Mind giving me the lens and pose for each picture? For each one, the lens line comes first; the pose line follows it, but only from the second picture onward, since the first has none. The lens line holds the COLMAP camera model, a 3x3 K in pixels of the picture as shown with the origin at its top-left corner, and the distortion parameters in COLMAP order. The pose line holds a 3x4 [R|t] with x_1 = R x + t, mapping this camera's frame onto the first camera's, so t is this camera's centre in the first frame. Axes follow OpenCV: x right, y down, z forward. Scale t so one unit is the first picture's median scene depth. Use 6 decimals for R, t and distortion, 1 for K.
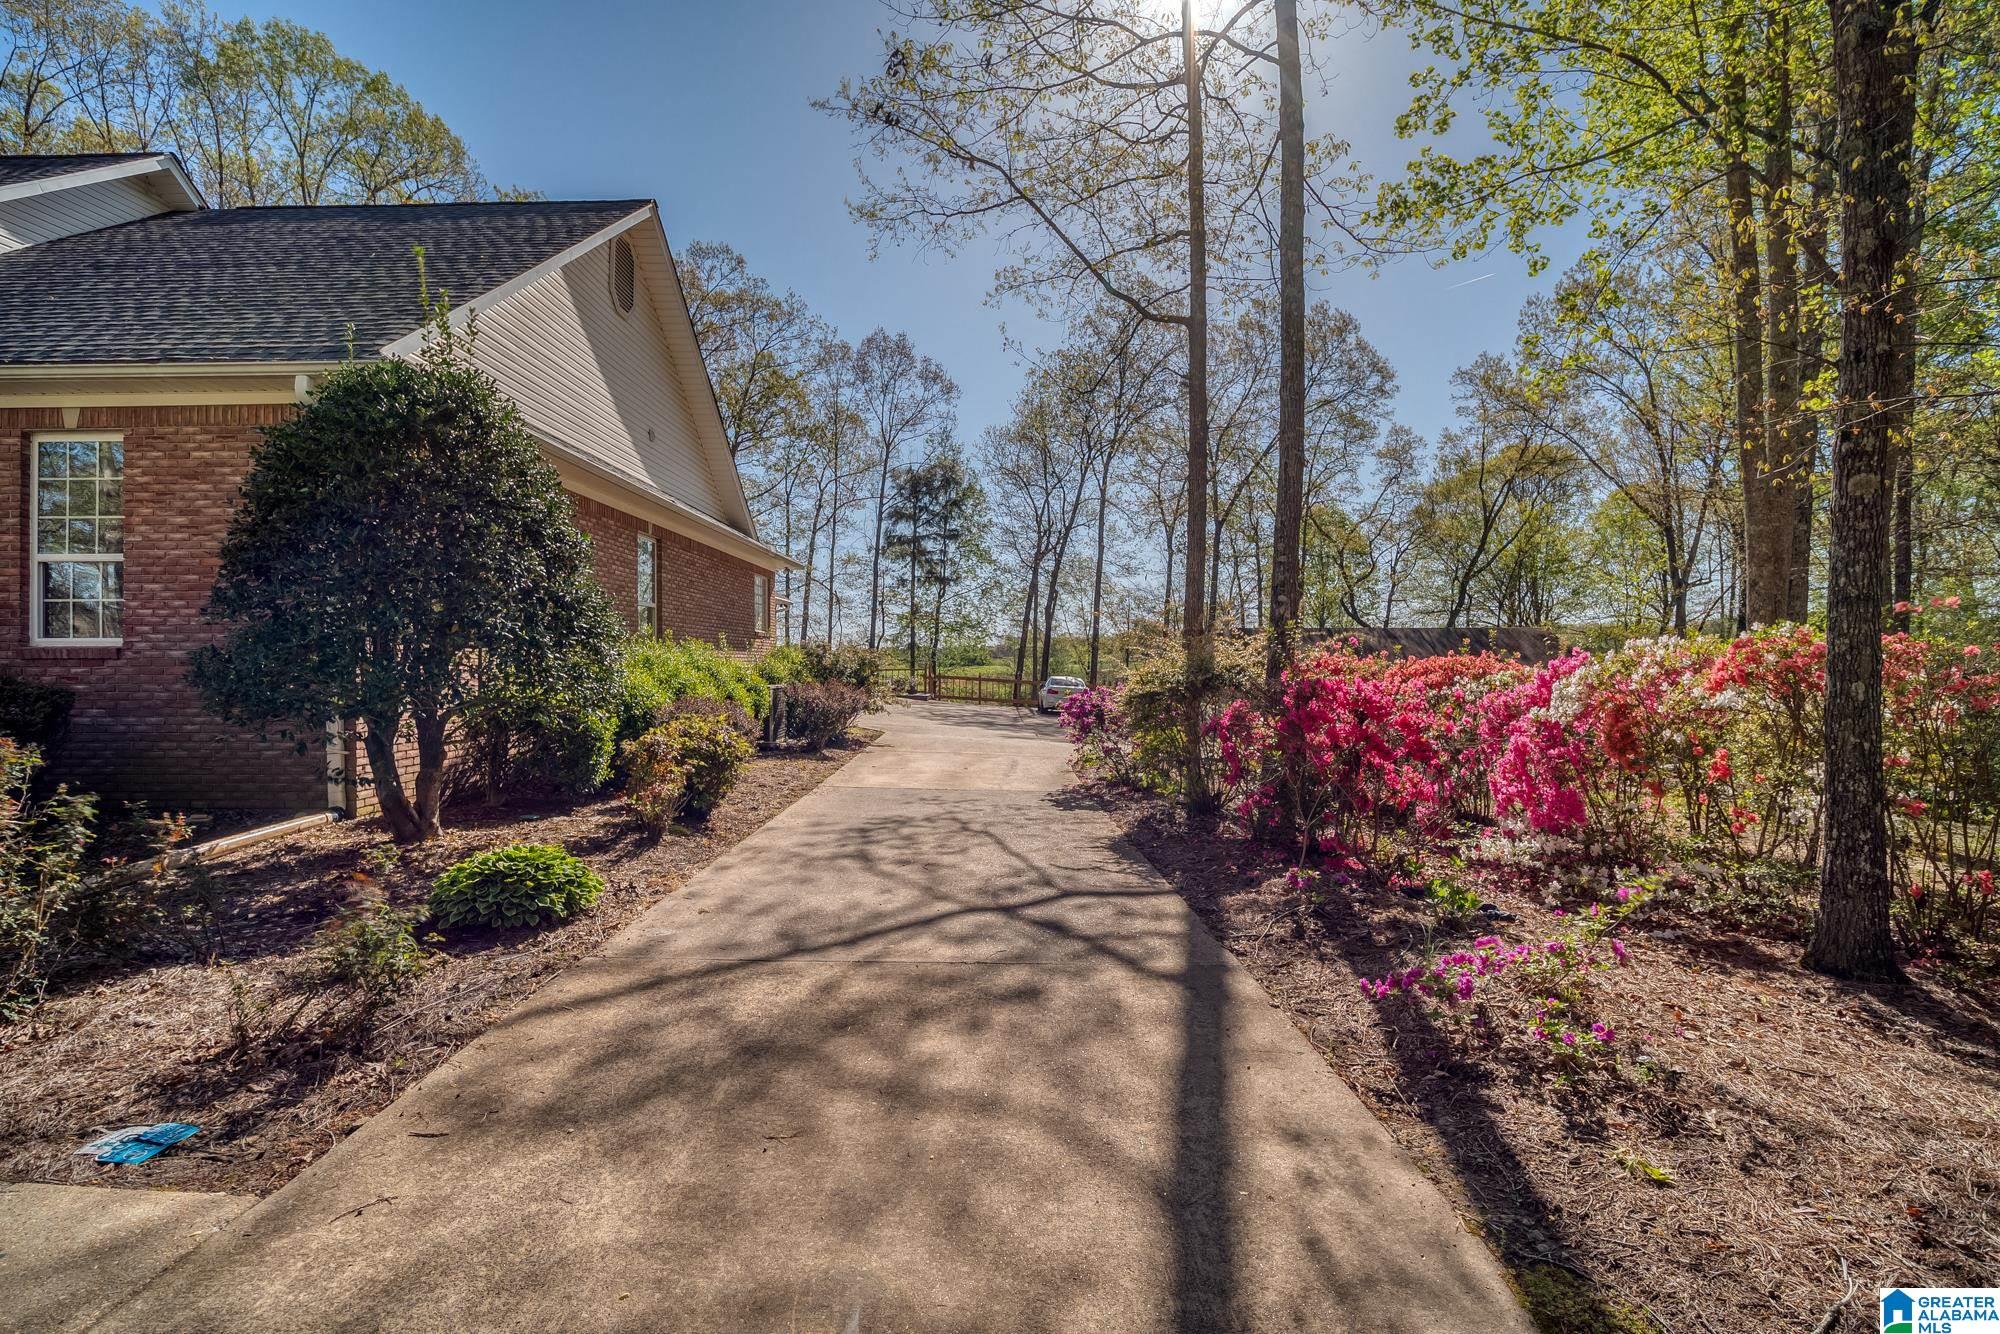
lens RADIAL K [[886.7, 0, 998.4], [0, 886.7, 660.7], [0, 0, 1]] dist [-0.017492, 0.000579]
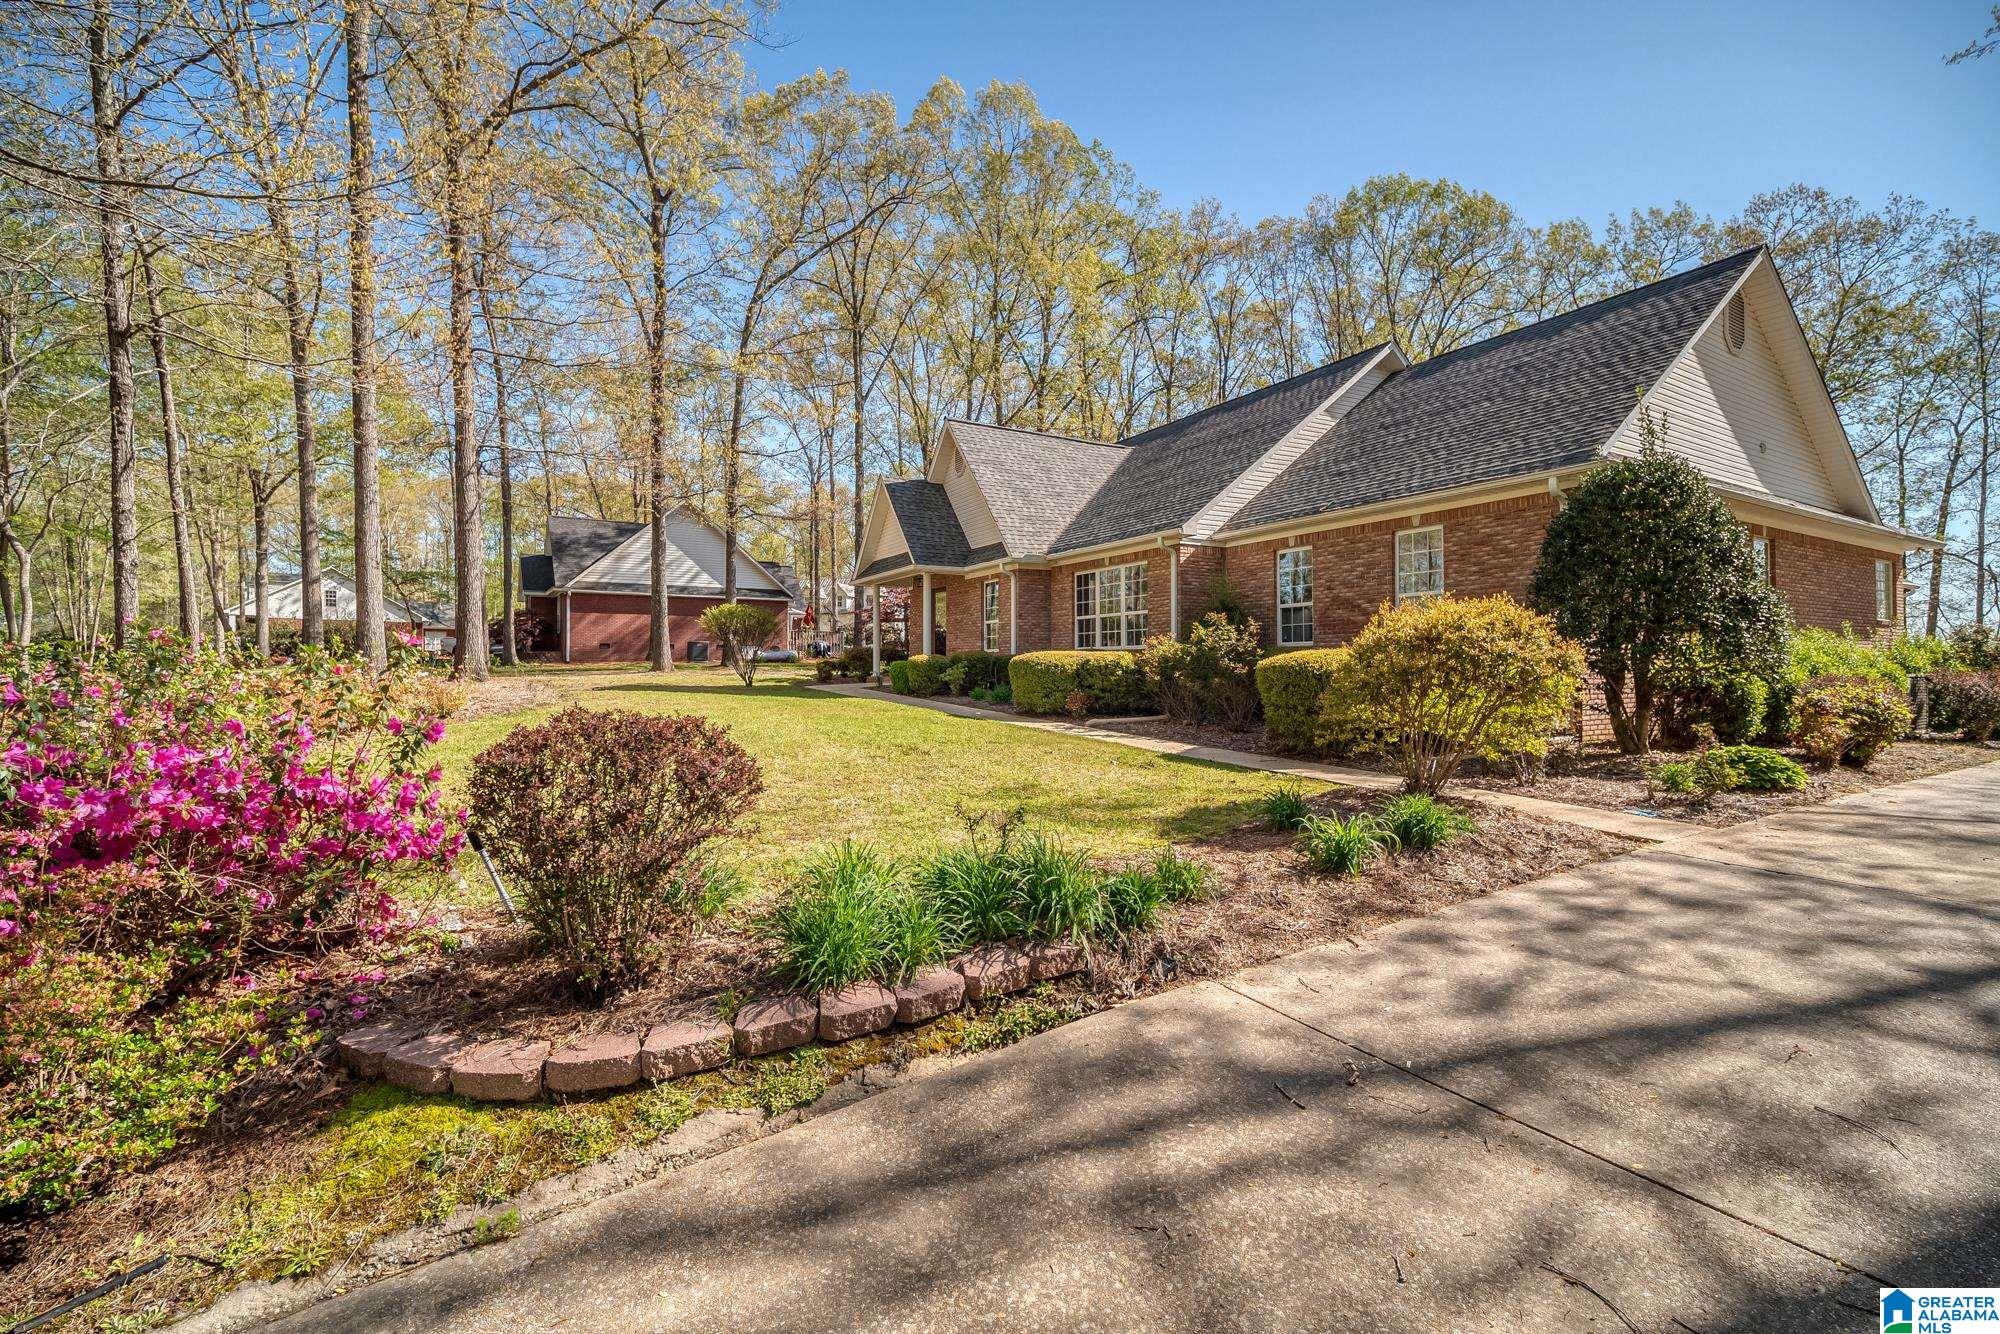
lens RADIAL K [[886.7, 0, 1002.4], [0, 886.7, 662.3], [0, 0, 1]] dist [-0.017492, 0.000579]
pose [[0.516139, -0.008888, -0.856459, 0.050262], [0.004807, 0.999960, -0.007481, 0.018247], [0.856491, -0.000256, 0.516162, -0.350268]]
